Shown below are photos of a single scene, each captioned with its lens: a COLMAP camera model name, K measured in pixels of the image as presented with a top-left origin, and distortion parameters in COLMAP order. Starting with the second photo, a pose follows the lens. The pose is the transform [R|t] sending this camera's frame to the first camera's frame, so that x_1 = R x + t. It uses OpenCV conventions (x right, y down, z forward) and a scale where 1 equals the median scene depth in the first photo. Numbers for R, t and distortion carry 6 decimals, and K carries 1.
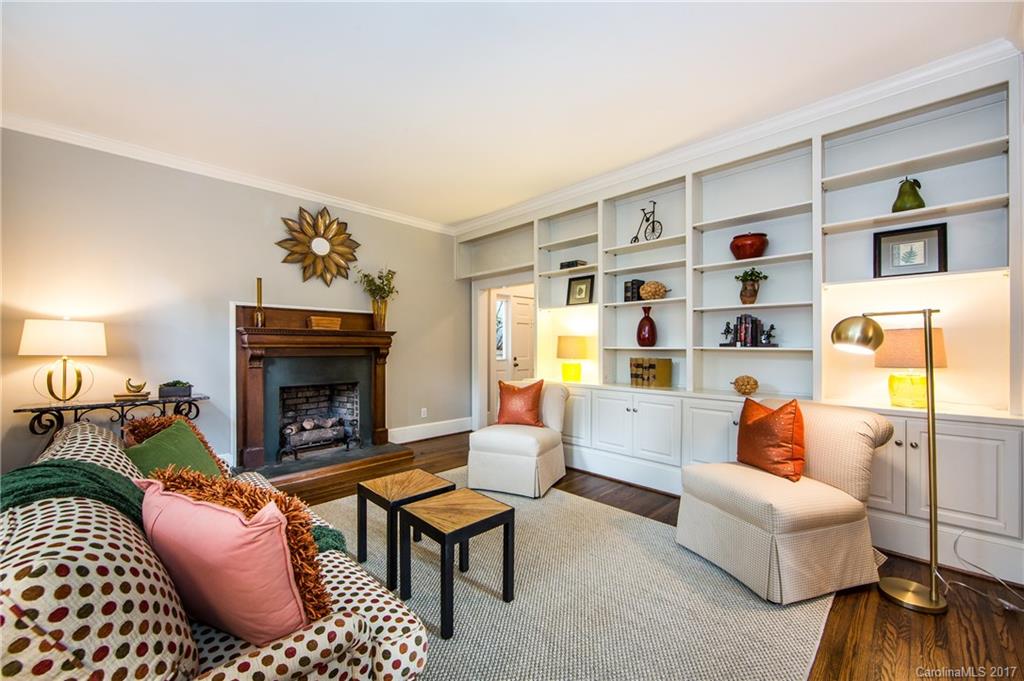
lens RADIAL K [[404.8, 0, 506.0], [0, 404.8, 342.2], [0, 0, 1]] dist [-0.001947, 0.000052]
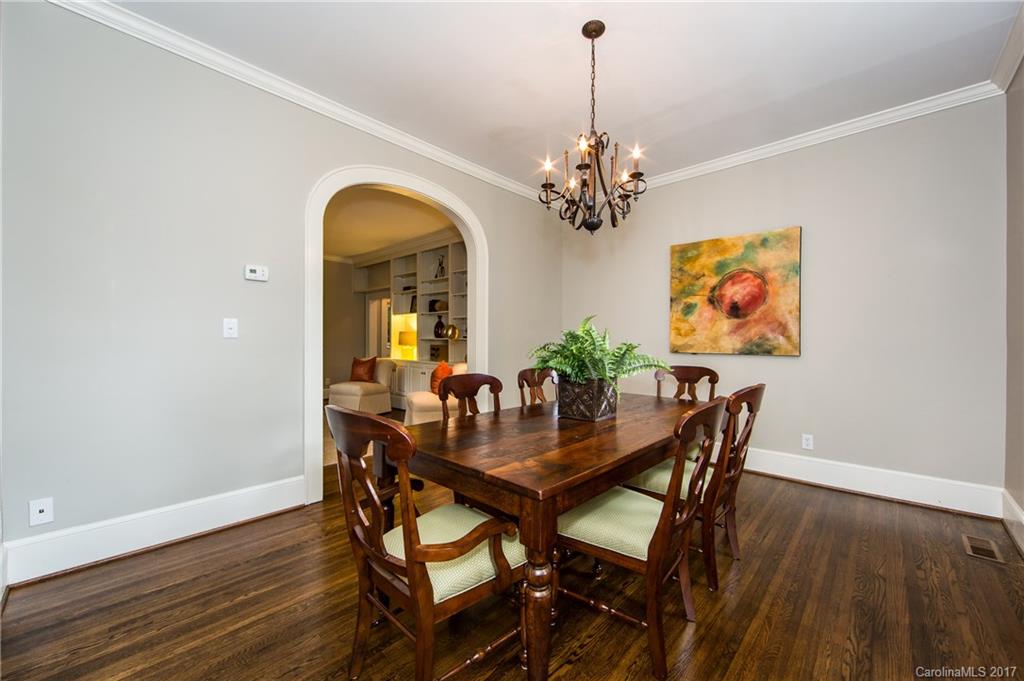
lens RADIAL K [[404.8, 0, 515.1], [0, 404.8, 334.8], [0, 0, 1]] dist [-0.001947, 0.000052]
pose [[0.998826, 0.007318, 0.047884, 0.580680], [-0.007012, 0.999954, -0.006539, 0.006025], [-0.047930, 0.006195, 0.998831, -0.748131]]
